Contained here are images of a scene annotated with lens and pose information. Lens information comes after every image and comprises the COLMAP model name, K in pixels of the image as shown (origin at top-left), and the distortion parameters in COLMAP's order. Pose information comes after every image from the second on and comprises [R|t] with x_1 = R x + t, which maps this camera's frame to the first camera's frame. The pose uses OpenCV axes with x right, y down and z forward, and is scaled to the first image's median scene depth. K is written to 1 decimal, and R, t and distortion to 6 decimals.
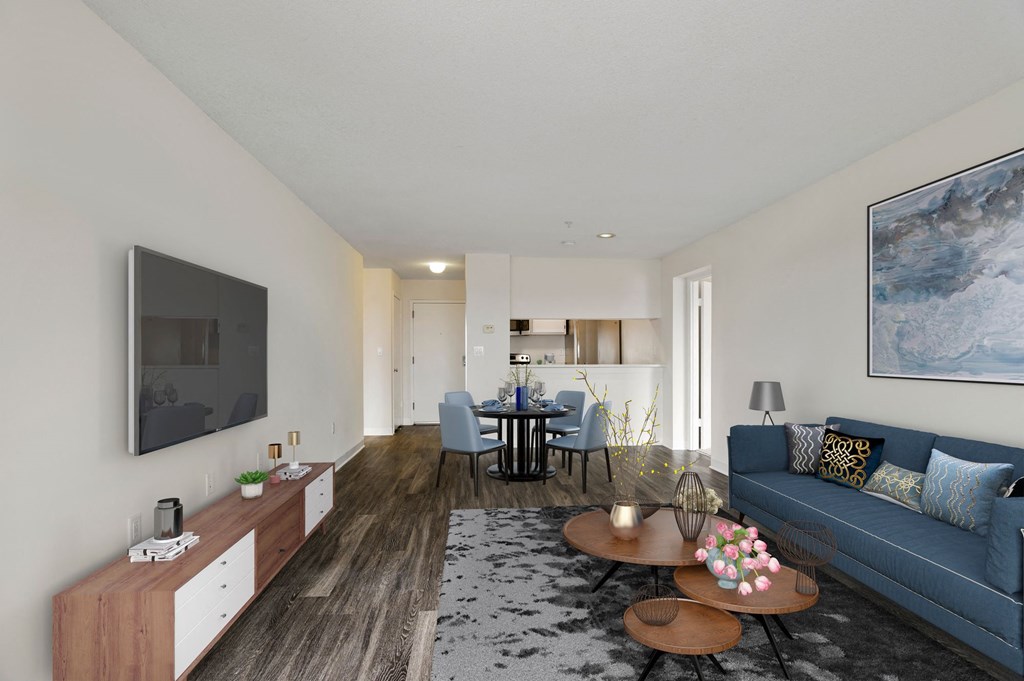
lens RADIAL K [[506.7, 0, 512.0], [0, 506.7, 340.5], [0, 0, 1]] dist [-0.012333, 0.000353]
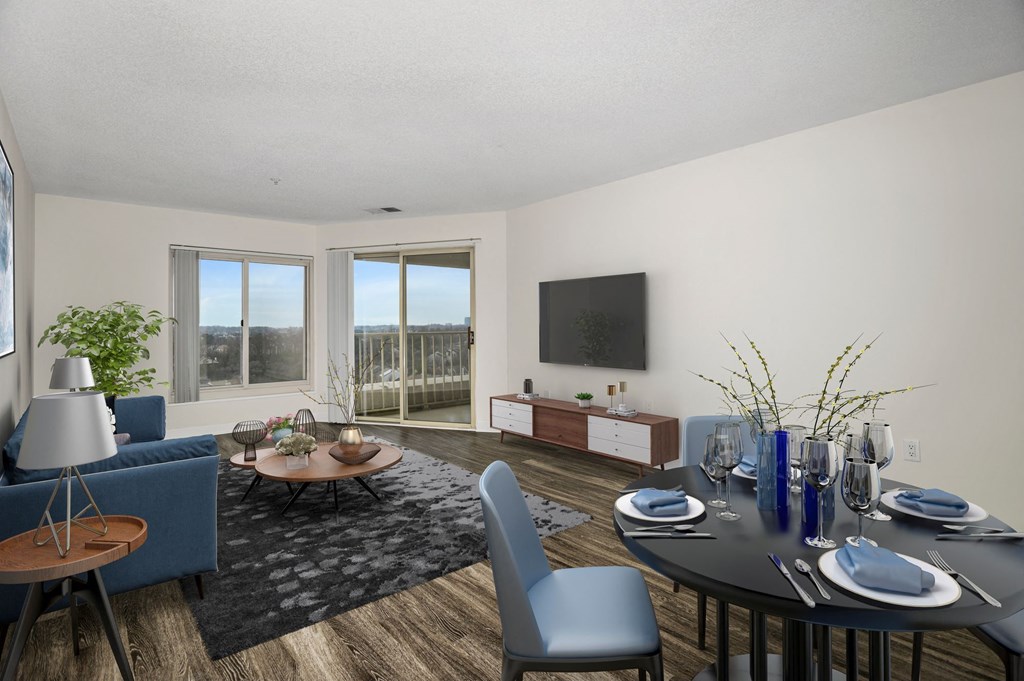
lens RADIAL K [[494.2, 0, 516.7], [0, 494.2, 330.2], [0, 0, 1]] dist [-0.014655, -0.000100]
pose [[-0.797136, 0.021063, -0.603432, 0.554806], [0.027082, 0.999633, -0.000883, 0.043379], [0.603192, -0.017046, -0.797414, 1.937126]]
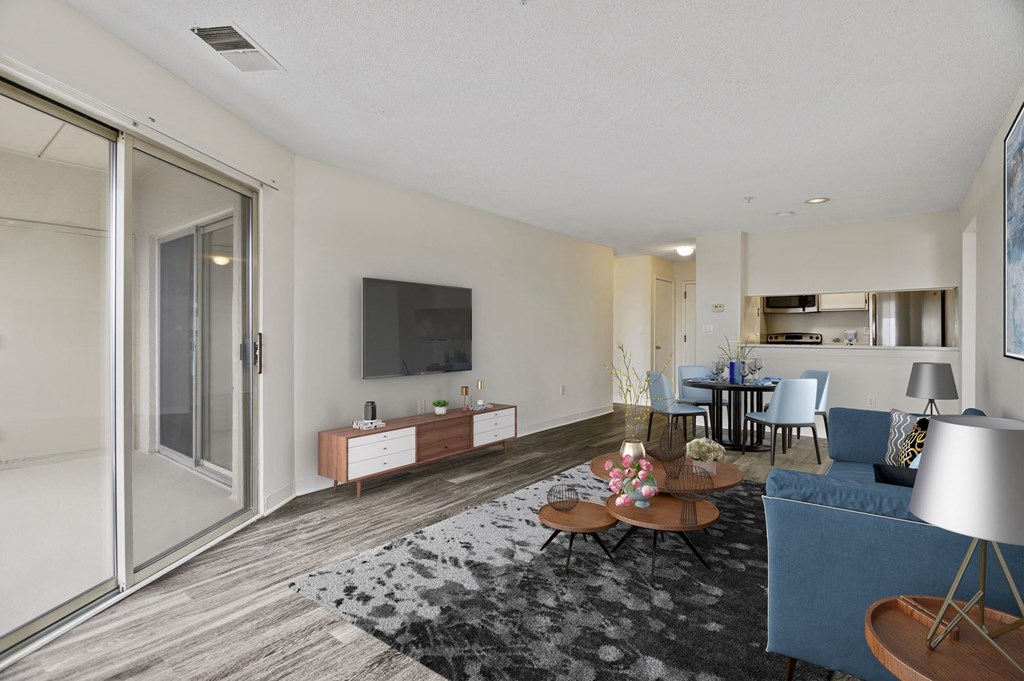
lens RADIAL K [[494.2, 0, 516.7], [0, 494.2, 330.2], [0, 0, 1]] dist [-0.014655, -0.000100]
pose [[0.740858, -0.002457, -0.671658, 0.663690], [0.012754, 0.999864, 0.010411, 0.014971], [0.671541, -0.016279, 0.740789, -0.030129]]
